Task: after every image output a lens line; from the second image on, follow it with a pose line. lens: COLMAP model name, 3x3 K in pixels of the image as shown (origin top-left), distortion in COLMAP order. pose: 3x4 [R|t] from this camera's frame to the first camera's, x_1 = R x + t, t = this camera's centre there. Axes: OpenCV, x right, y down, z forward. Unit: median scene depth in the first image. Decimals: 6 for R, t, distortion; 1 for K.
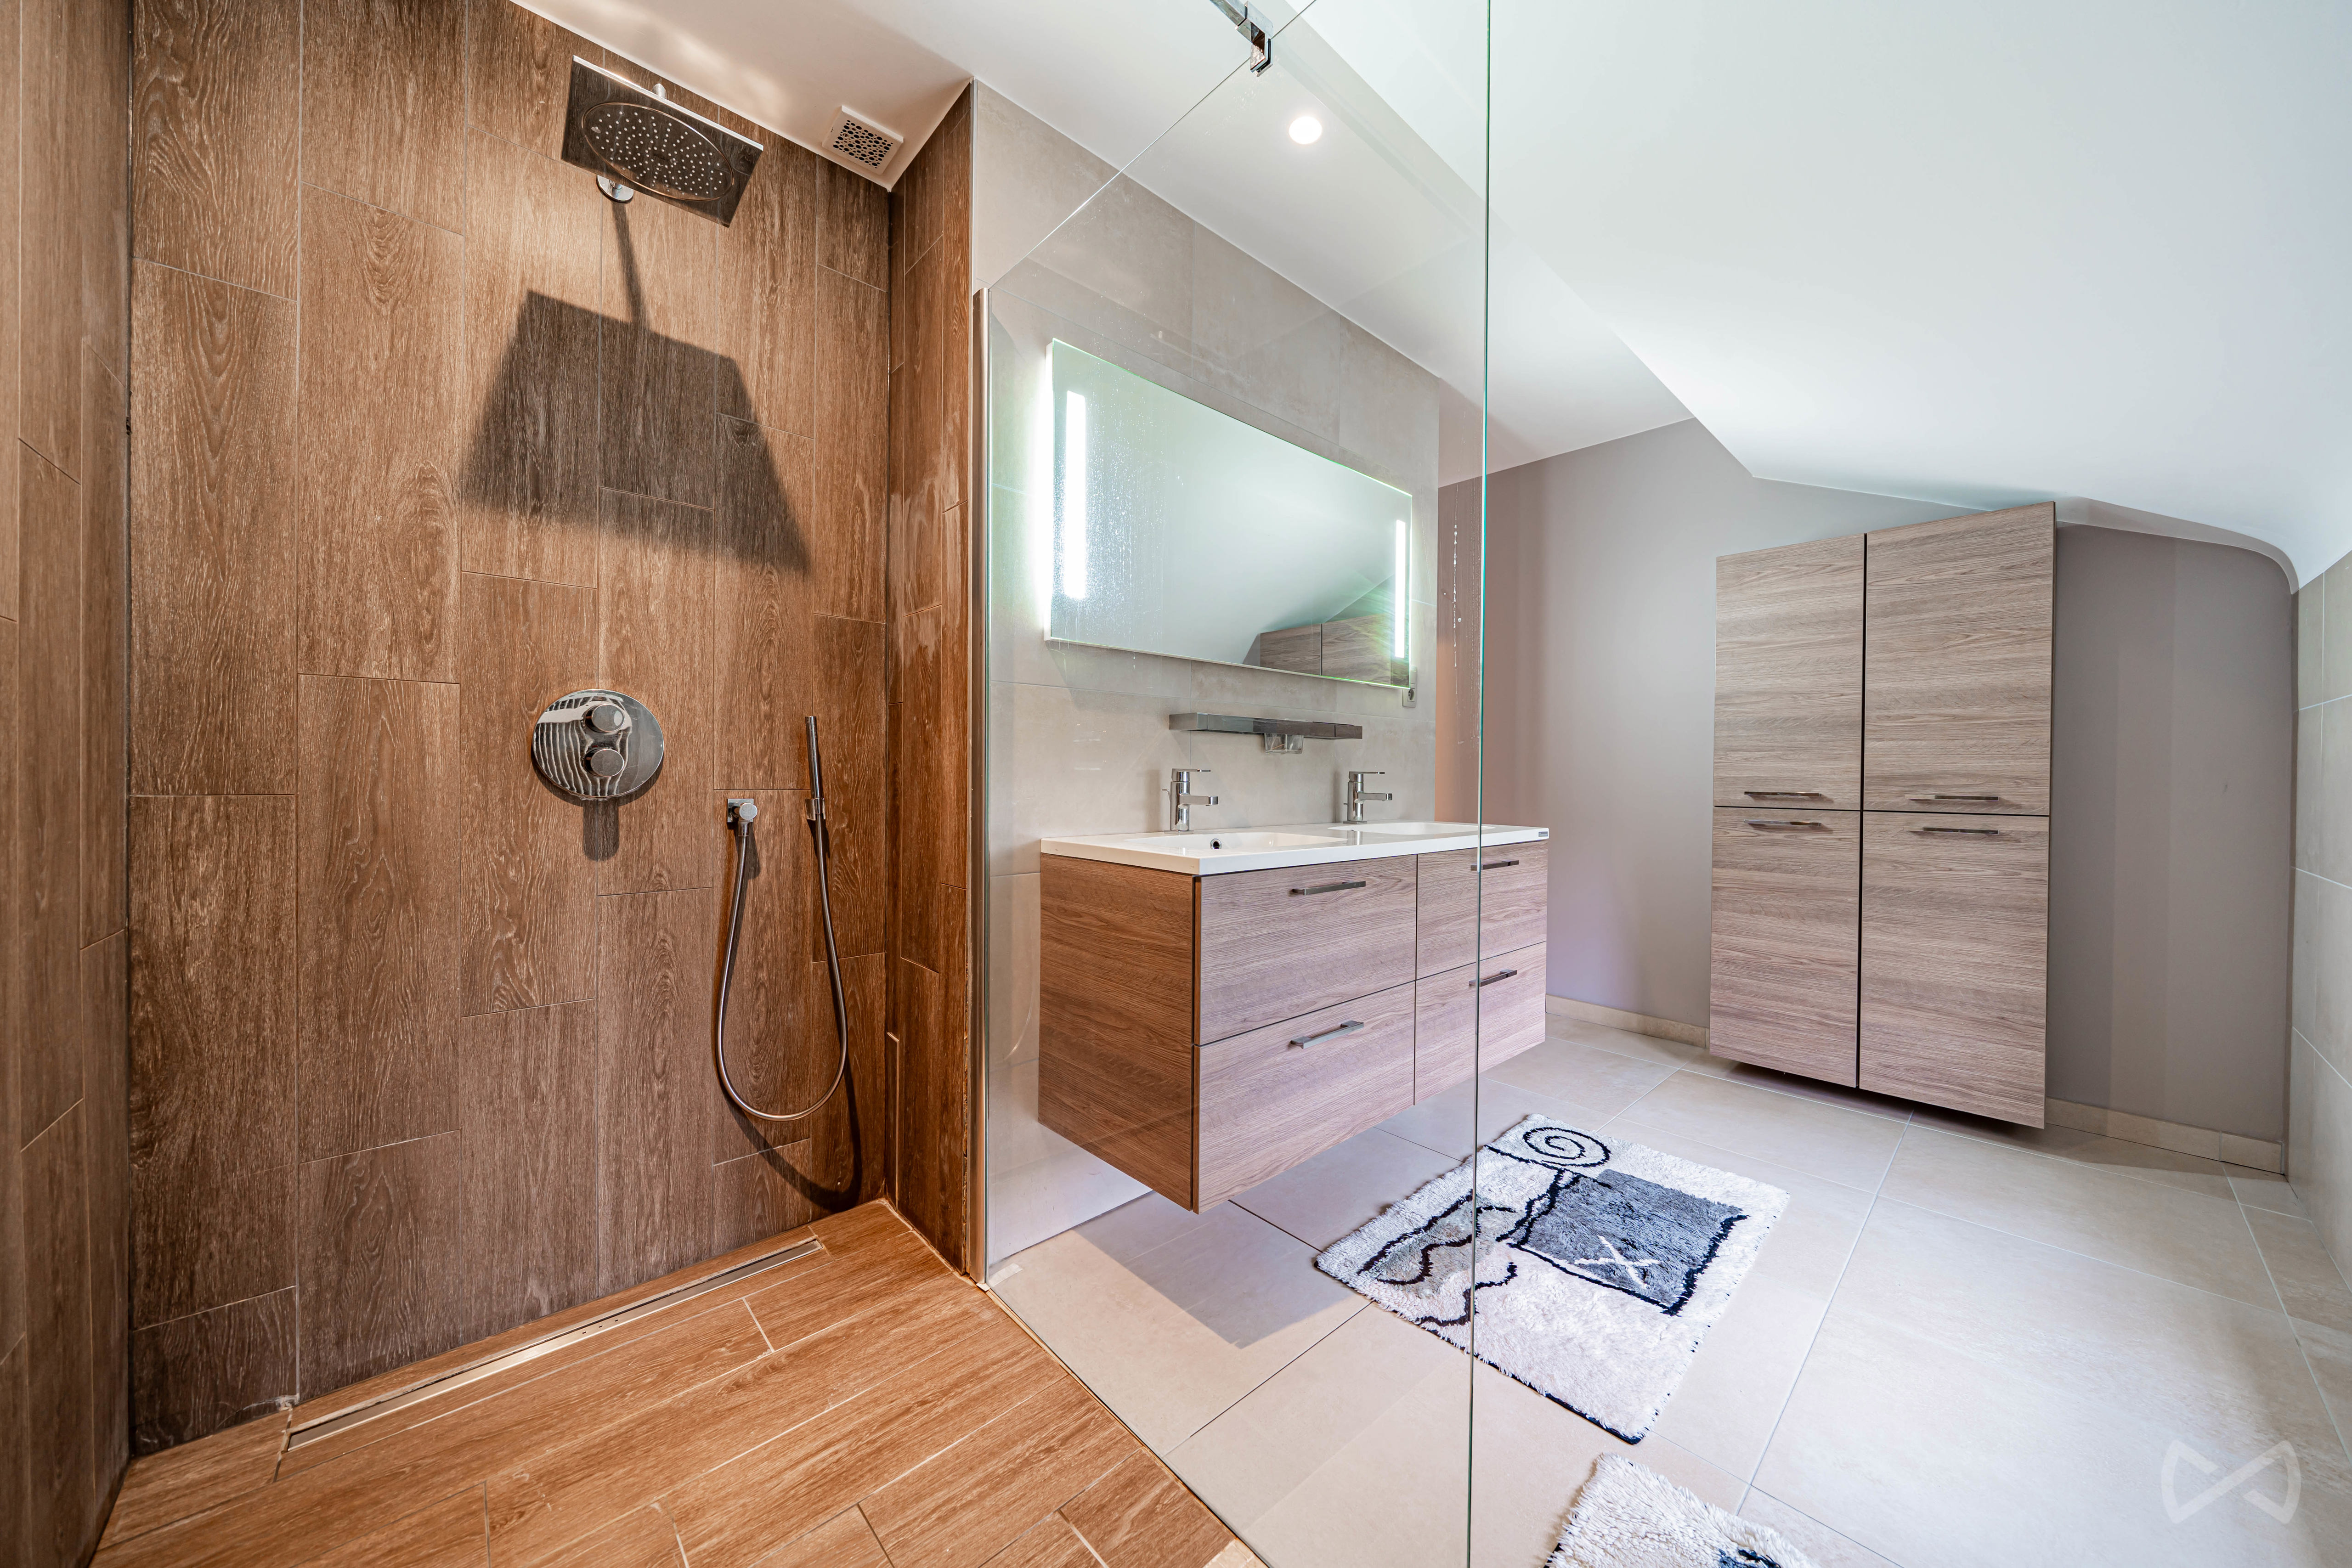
lens RADIAL K [[802.4, 0, 1184.3], [0, 802.4, 781.1], [0, 0, 1]] dist [-0.008461, -0.000250]
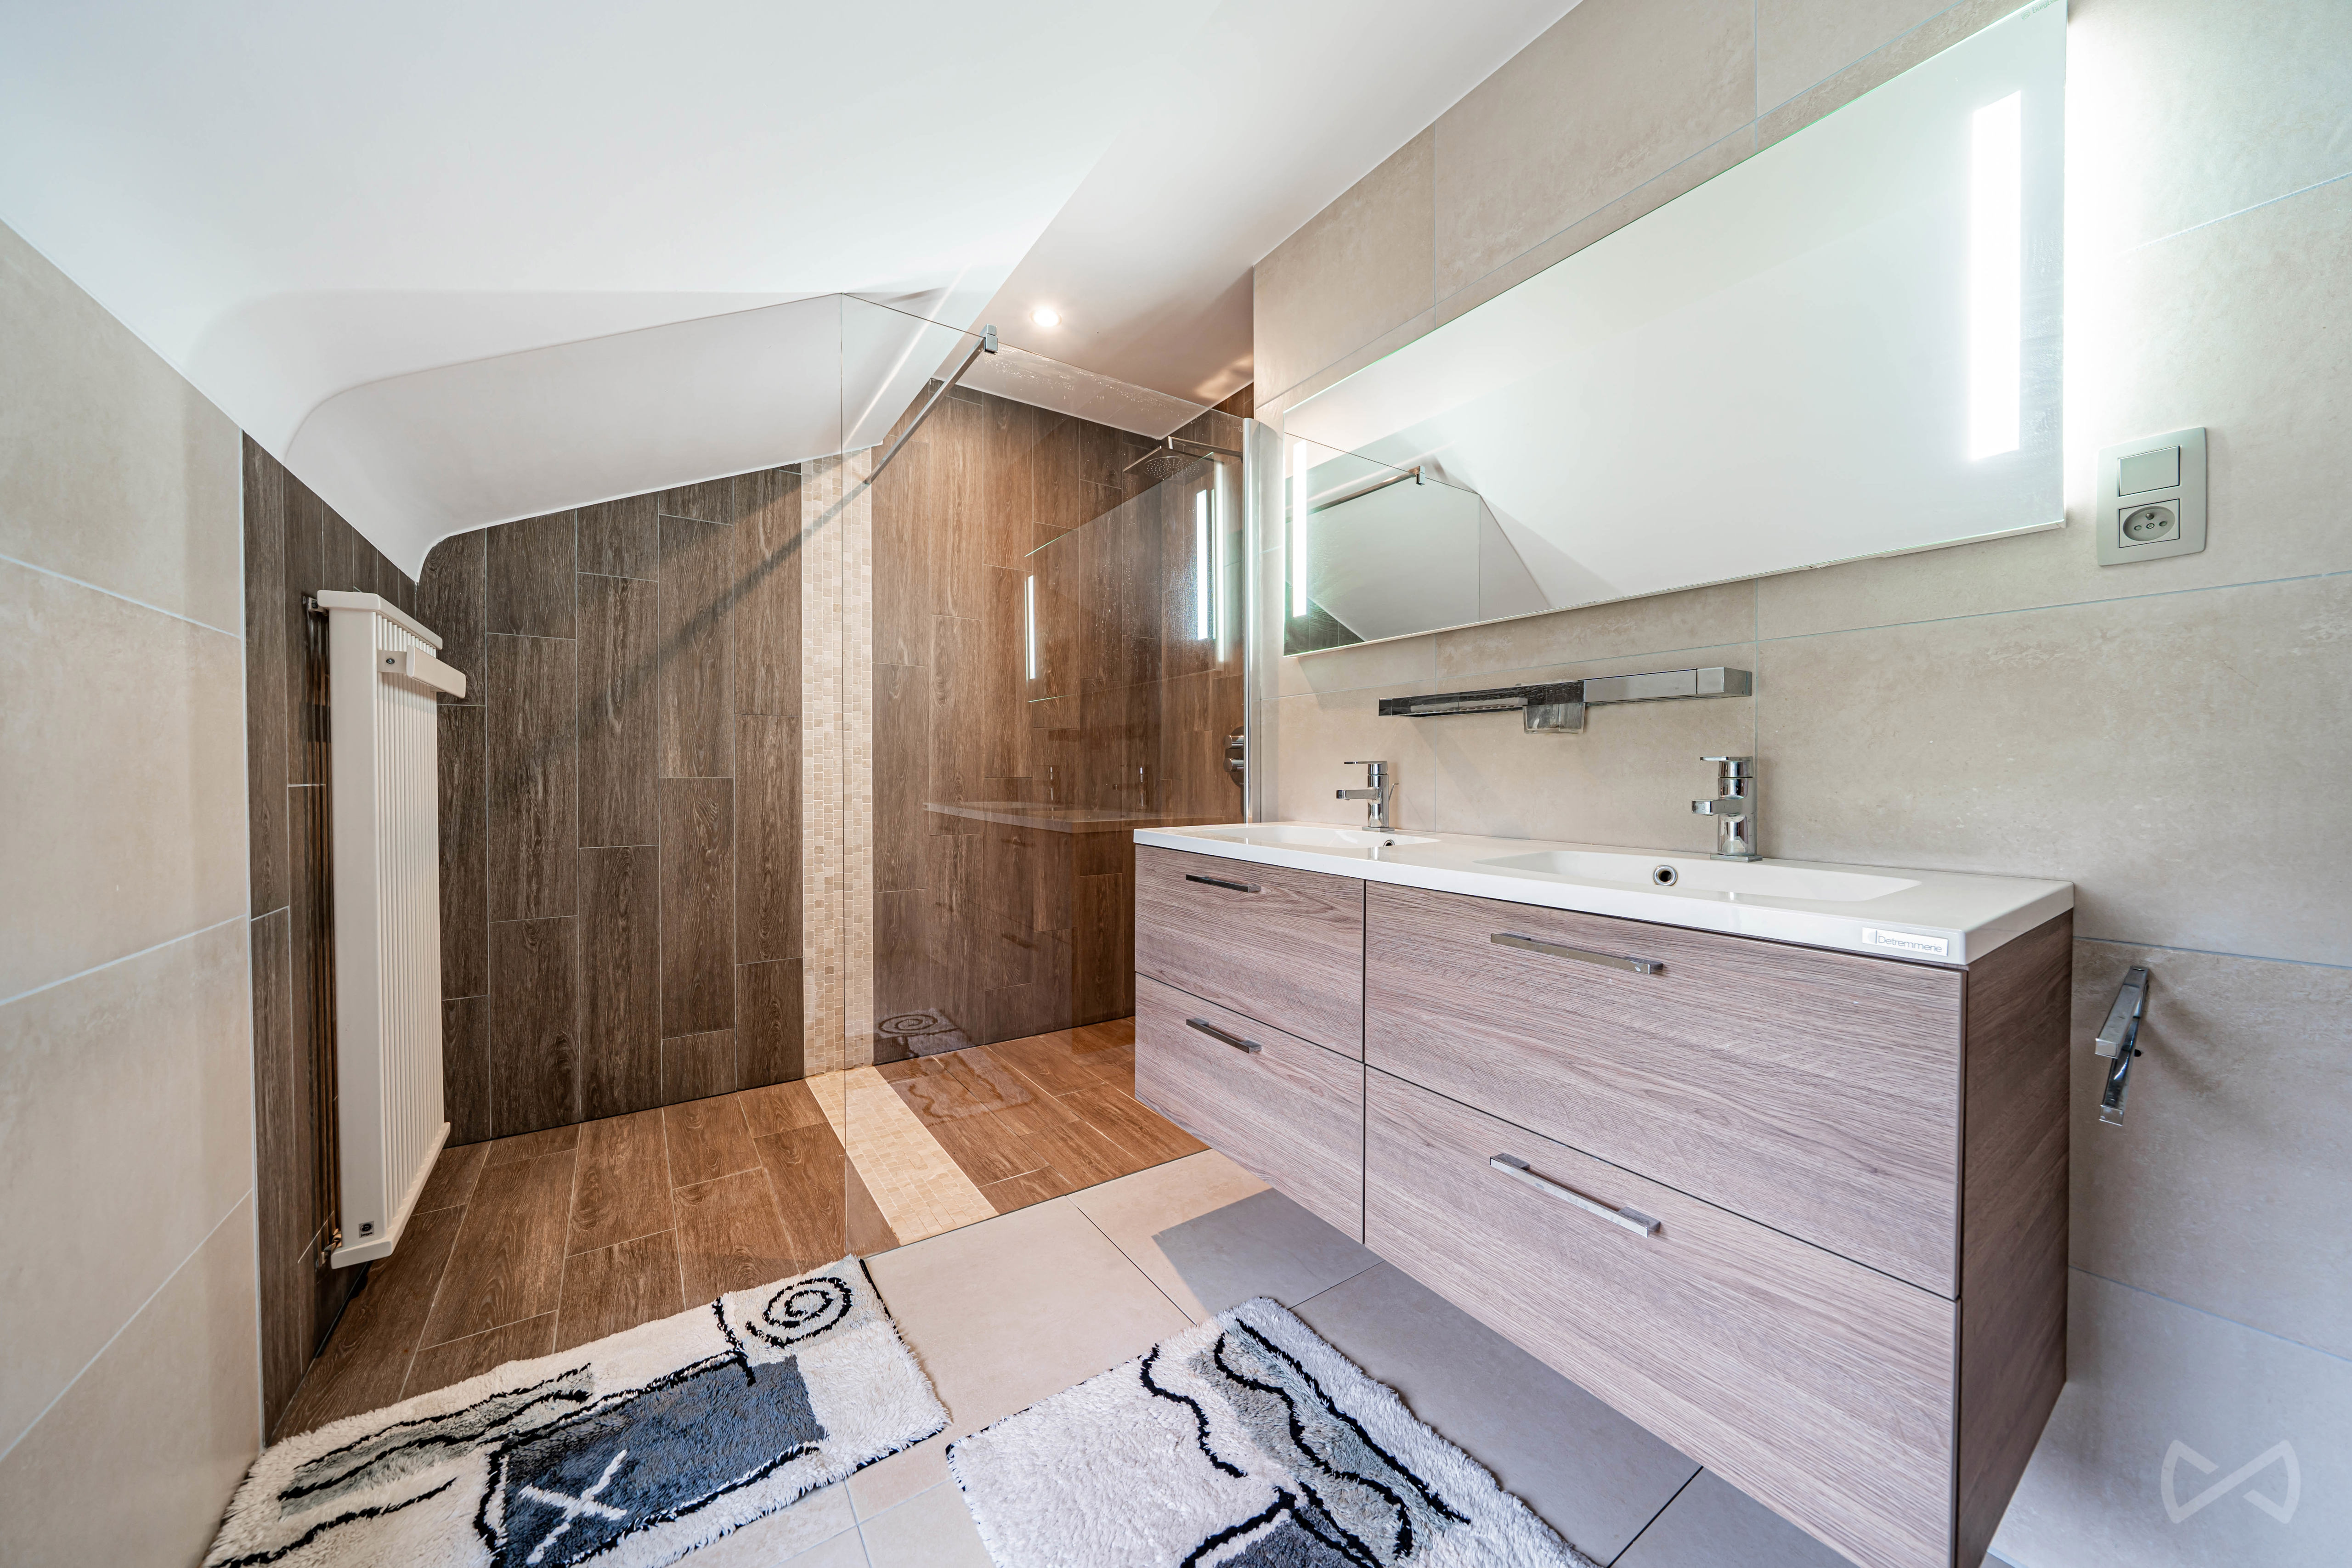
lens RADIAL K [[802.4, 0, 1184.3], [0, 802.4, 781.1], [0, 0, 1]] dist [-0.008461, -0.000250]
pose [[-0.135400, 0.006411, -0.990770, 1.066031], [-0.008494, 0.999935, 0.007631, 0.003426], [0.990755, 0.009449, -0.135337, 1.013664]]
